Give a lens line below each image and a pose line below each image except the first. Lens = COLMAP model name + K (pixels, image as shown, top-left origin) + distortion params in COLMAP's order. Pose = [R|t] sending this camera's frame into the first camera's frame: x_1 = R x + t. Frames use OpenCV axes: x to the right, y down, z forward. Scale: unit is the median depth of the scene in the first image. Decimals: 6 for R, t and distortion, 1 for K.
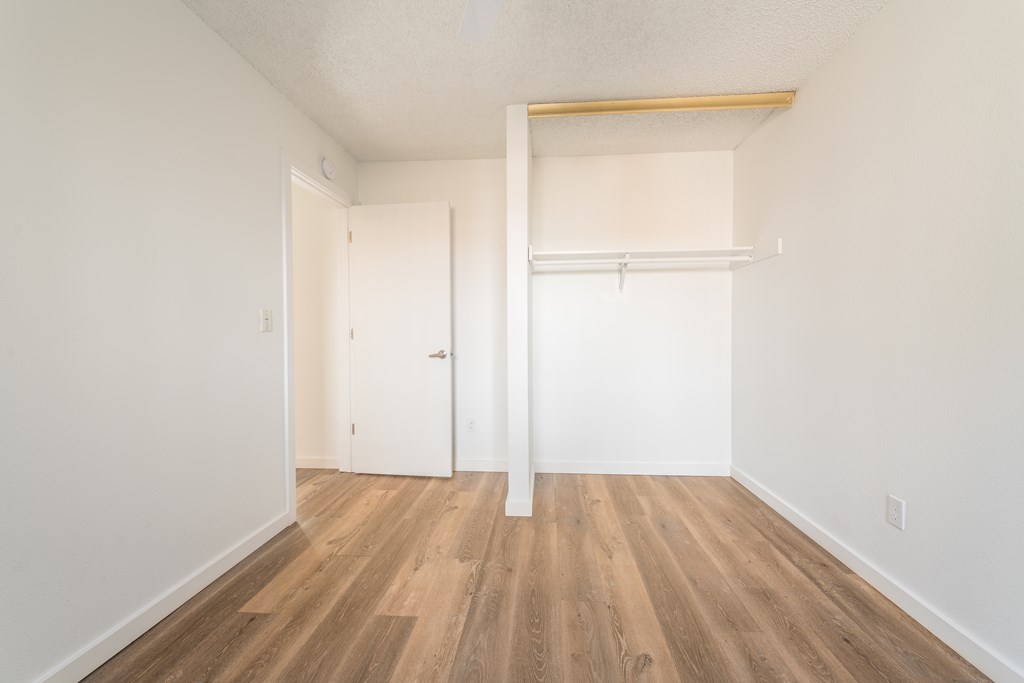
lens RADIAL K [[389.0, 0, 512.0], [0, 389.0, 341.5], [0, 0, 1]] dist [0.000773, -0.000176]
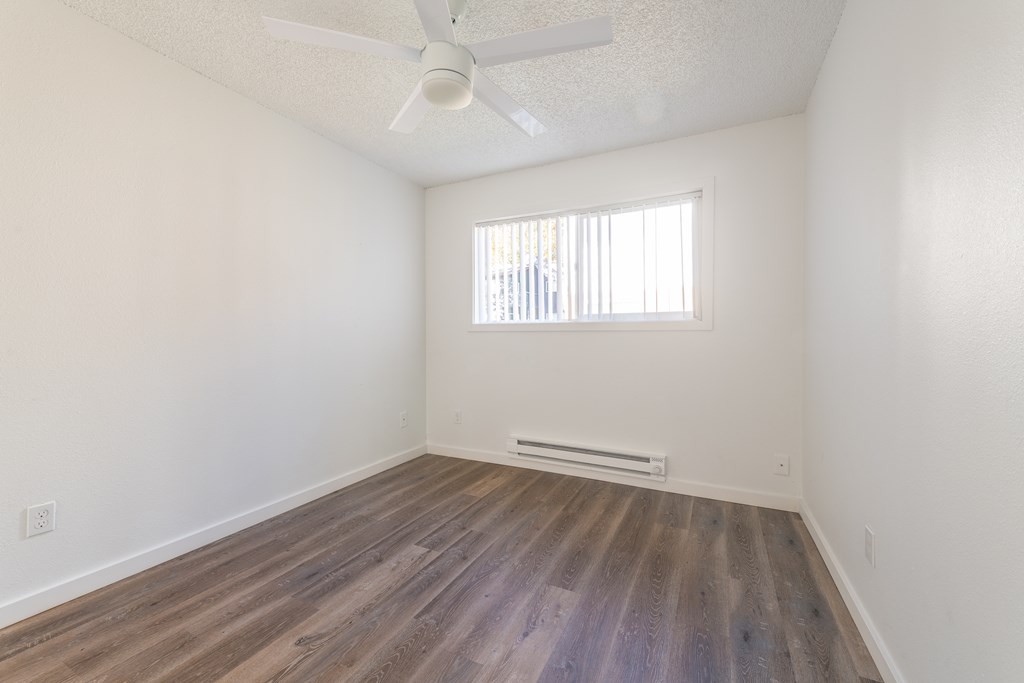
lens RADIAL K [[389.0, 0, 512.0], [0, 389.0, 341.5], [0, 0, 1]] dist [0.000773, -0.000176]
pose [[-0.925396, 0.004082, 0.378980, -0.528753], [0.013872, 0.999637, 0.023106, -0.019814], [-0.378748, 0.026639, -0.925116, 1.546973]]
